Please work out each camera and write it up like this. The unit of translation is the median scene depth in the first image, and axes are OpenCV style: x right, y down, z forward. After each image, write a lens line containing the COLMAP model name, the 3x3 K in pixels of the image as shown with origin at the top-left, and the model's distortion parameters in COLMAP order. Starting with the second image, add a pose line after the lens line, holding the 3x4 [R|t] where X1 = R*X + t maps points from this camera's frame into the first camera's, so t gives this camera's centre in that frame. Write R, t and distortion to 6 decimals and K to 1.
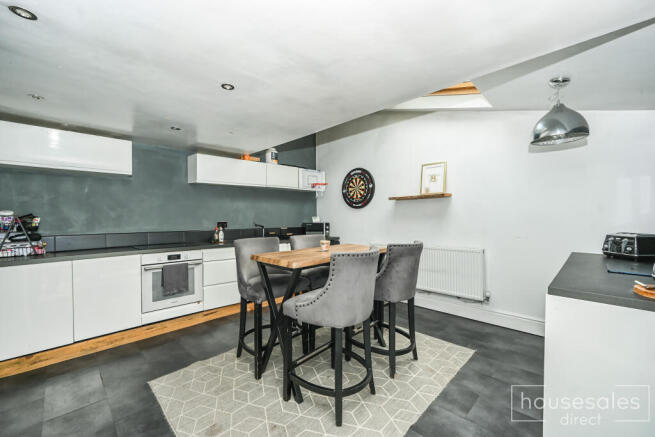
lens RADIAL K [[271.8, 0, 332.2], [0, 271.8, 219.0], [0, 0, 1]] dist [0.003028, 0.000110]
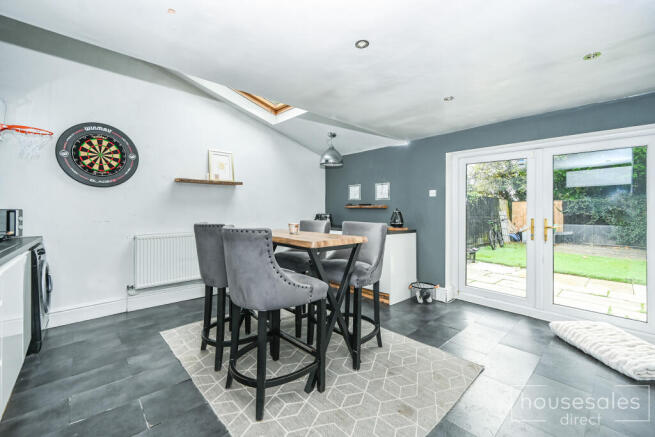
lens RADIAL K [[271.8, 0, 324.8], [0, 271.8, 209.4], [0, 0, 1]] dist [0.003028, 0.000110]
pose [[0.056977, 0.001402, 0.998374, -0.537292], [-0.005166, 0.999986, -0.001110, 0.013062], [-0.998362, -0.005094, 0.056984, 0.458154]]
